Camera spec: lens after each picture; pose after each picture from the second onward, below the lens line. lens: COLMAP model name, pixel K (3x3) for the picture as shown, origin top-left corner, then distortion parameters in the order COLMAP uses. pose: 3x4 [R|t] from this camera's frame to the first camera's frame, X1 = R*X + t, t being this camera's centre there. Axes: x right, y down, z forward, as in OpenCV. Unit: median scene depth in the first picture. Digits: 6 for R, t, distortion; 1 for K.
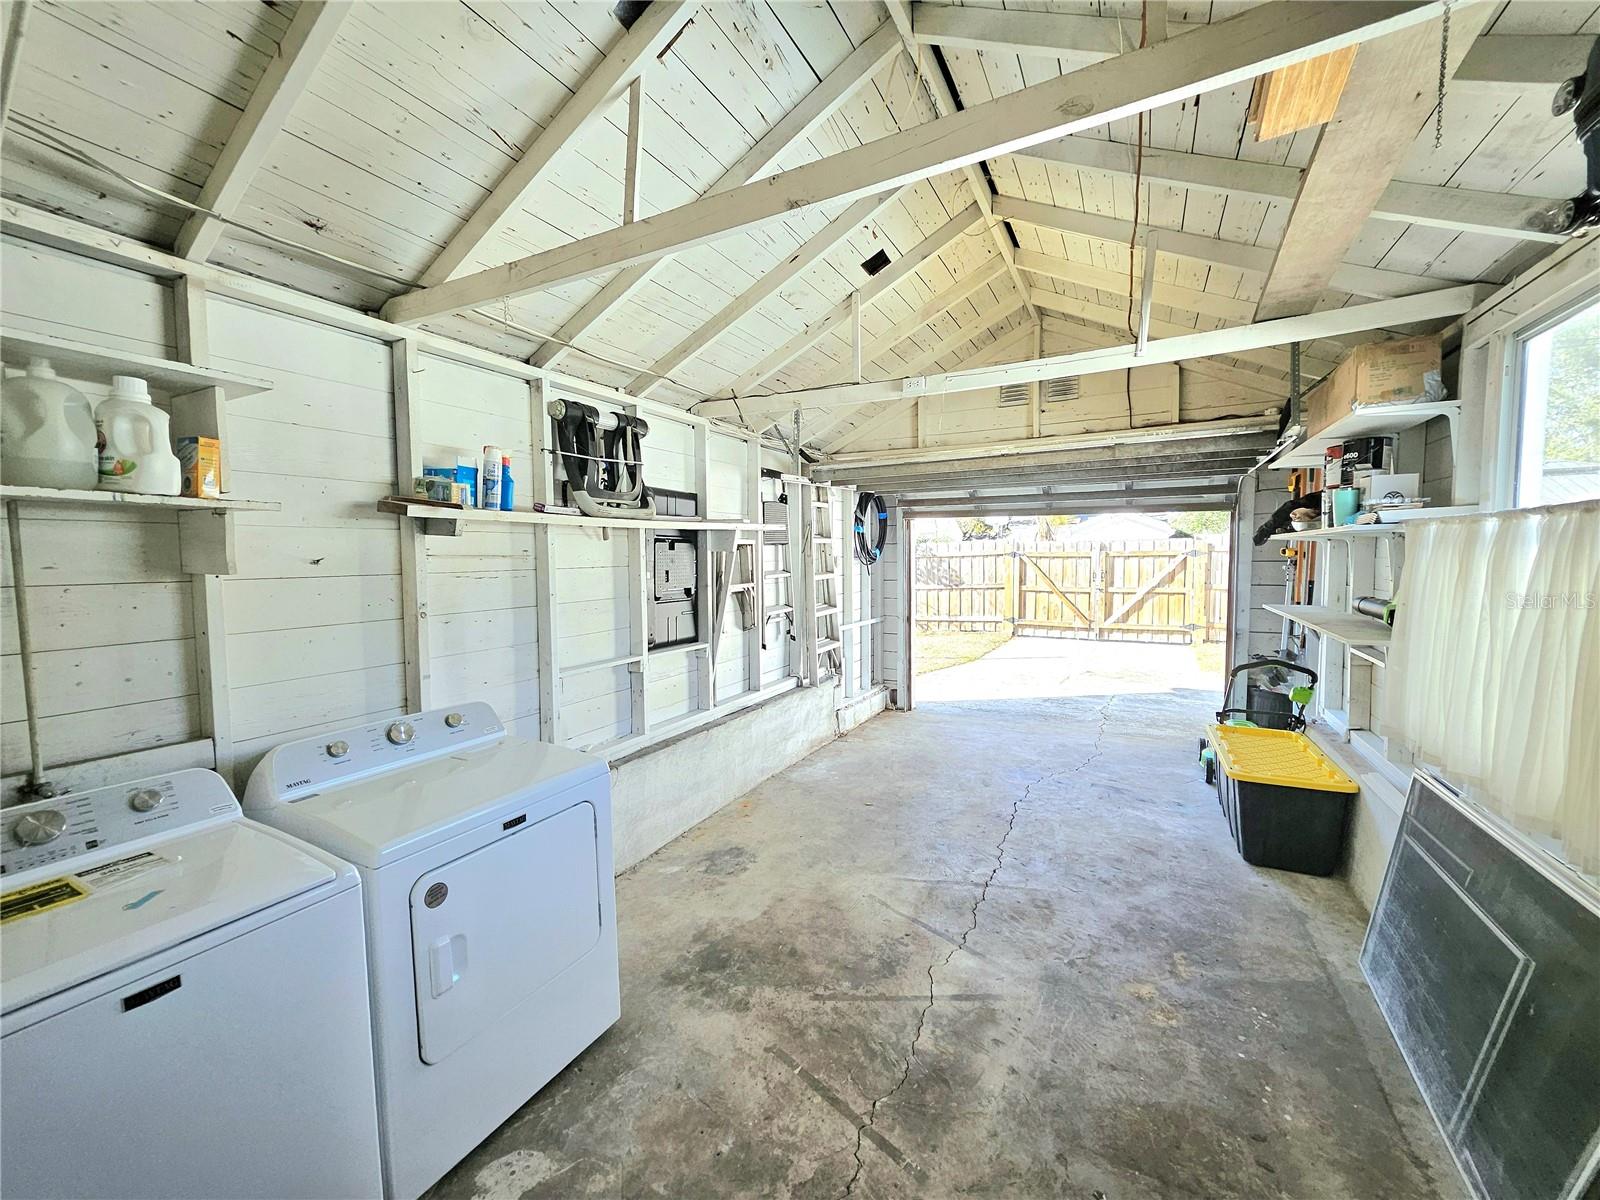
lens RADIAL K [[628.8, 0, 806.9], [0, 628.8, 594.7], [0, 0, 1]] dist [0.002179, -0.004134]
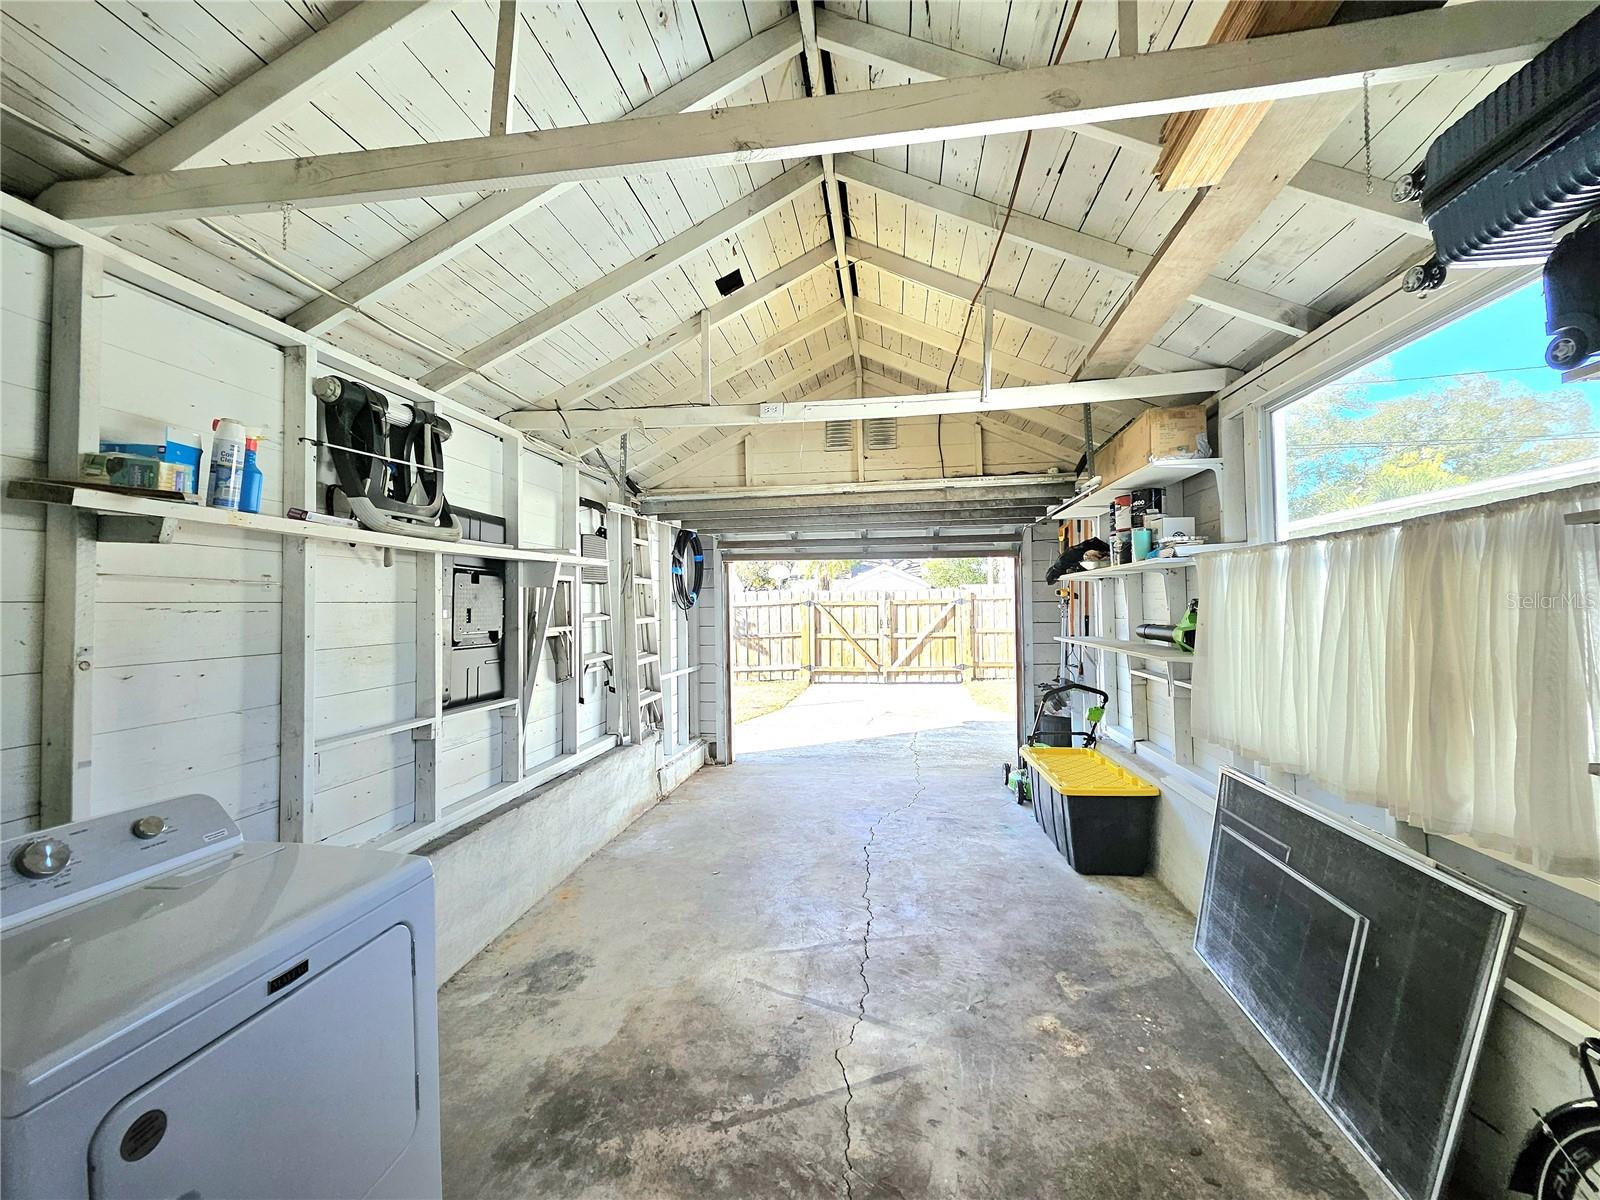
lens RADIAL K [[628.8, 0, 806.9], [0, 628.8, 594.7], [0, 0, 1]] dist [0.002179, -0.004134]
pose [[0.936158, 0.002757, 0.351569, -0.120486], [0.028872, 0.995989, -0.084693, 0.029187], [-0.350392, 0.089436, 0.932323, 0.118487]]
